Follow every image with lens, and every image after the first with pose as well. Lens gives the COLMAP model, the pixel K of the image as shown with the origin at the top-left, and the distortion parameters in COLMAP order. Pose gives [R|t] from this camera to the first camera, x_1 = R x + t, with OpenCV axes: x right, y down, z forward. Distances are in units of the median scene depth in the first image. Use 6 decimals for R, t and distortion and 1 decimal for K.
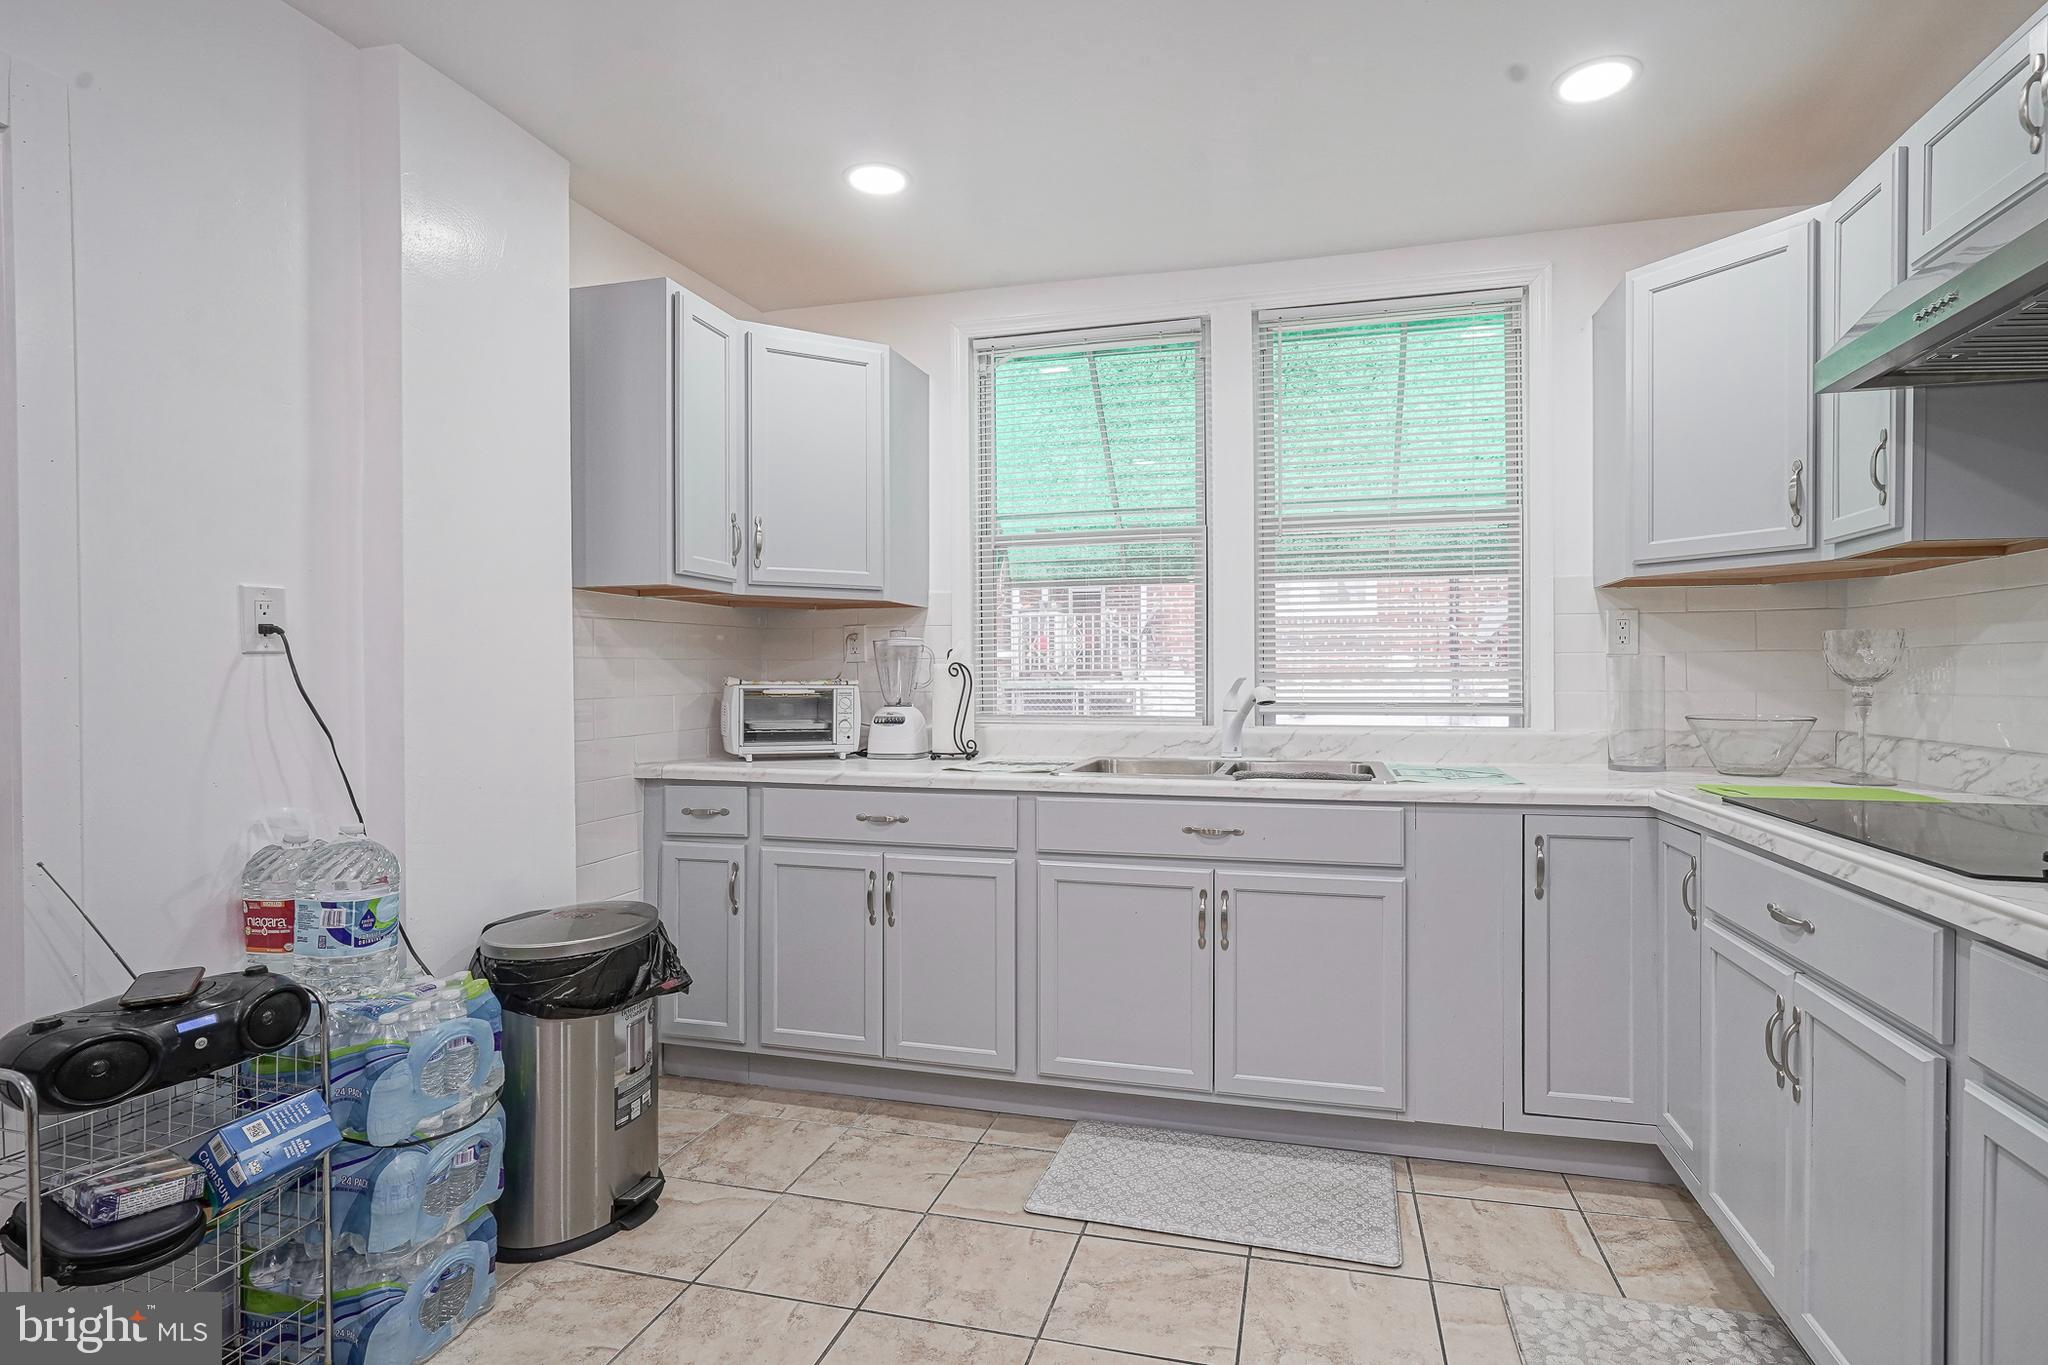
lens RADIAL K [[1016.6, 0, 1030.5], [0, 1016.6, 687.5], [0, 0, 1]] dist [-0.005941, 0.005521]
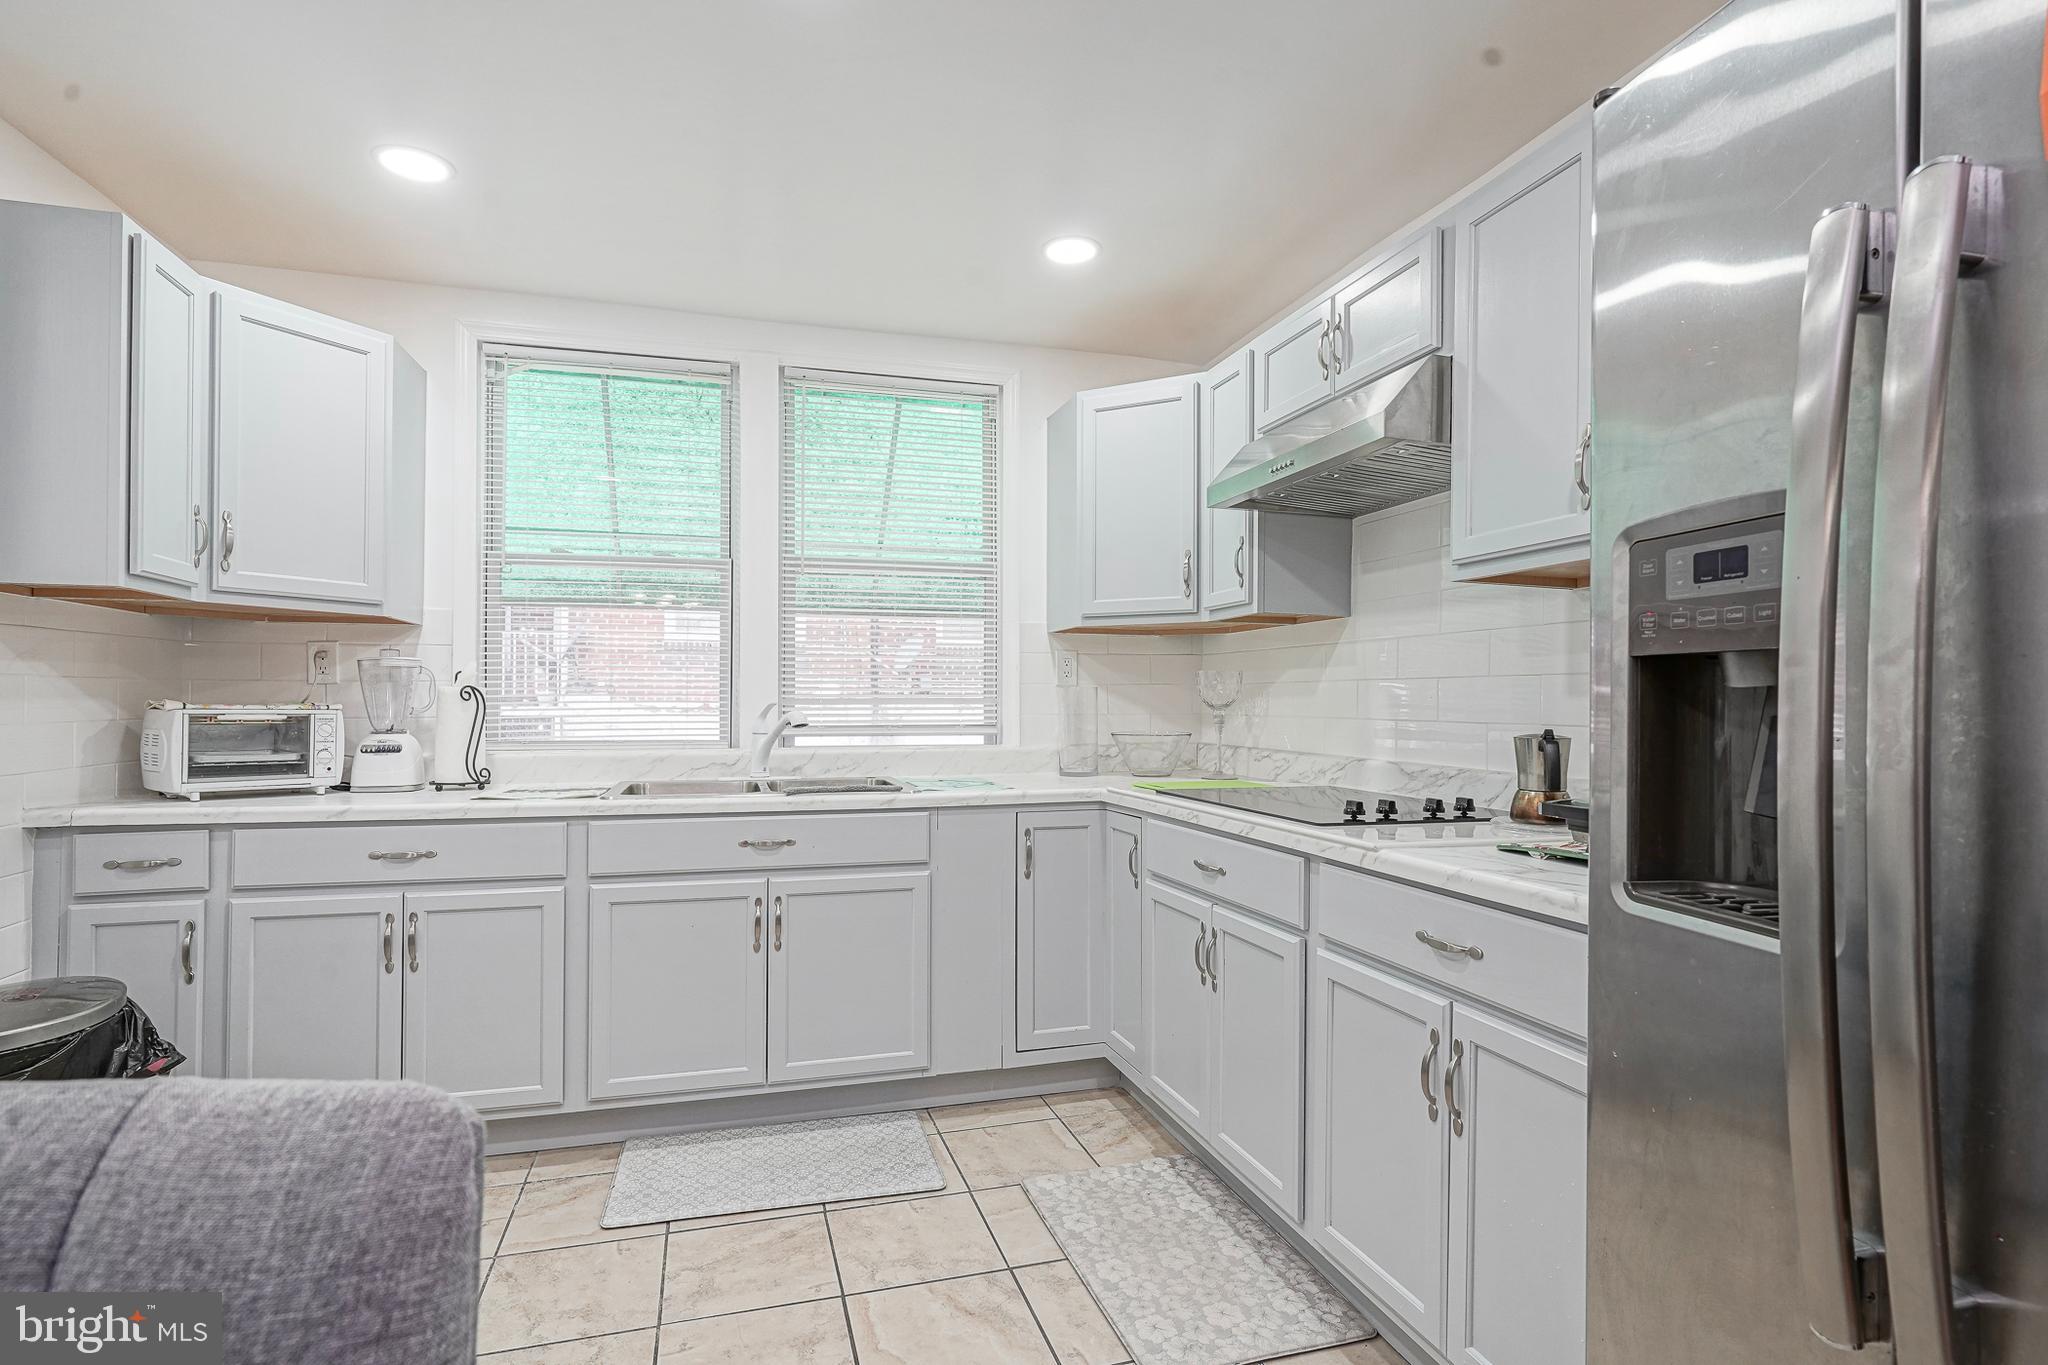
lens RADIAL K [[998.3, 0, 1020.1], [0, 998.3, 702.4], [0, 0, 1]] dist [0.001214, 0.003166]
pose [[0.860685, 0.004092, 0.509121, -0.128713], [0.001473, 0.999943, -0.010528, 0.001798], [-0.509135, 0.009811, 0.860631, -0.061066]]
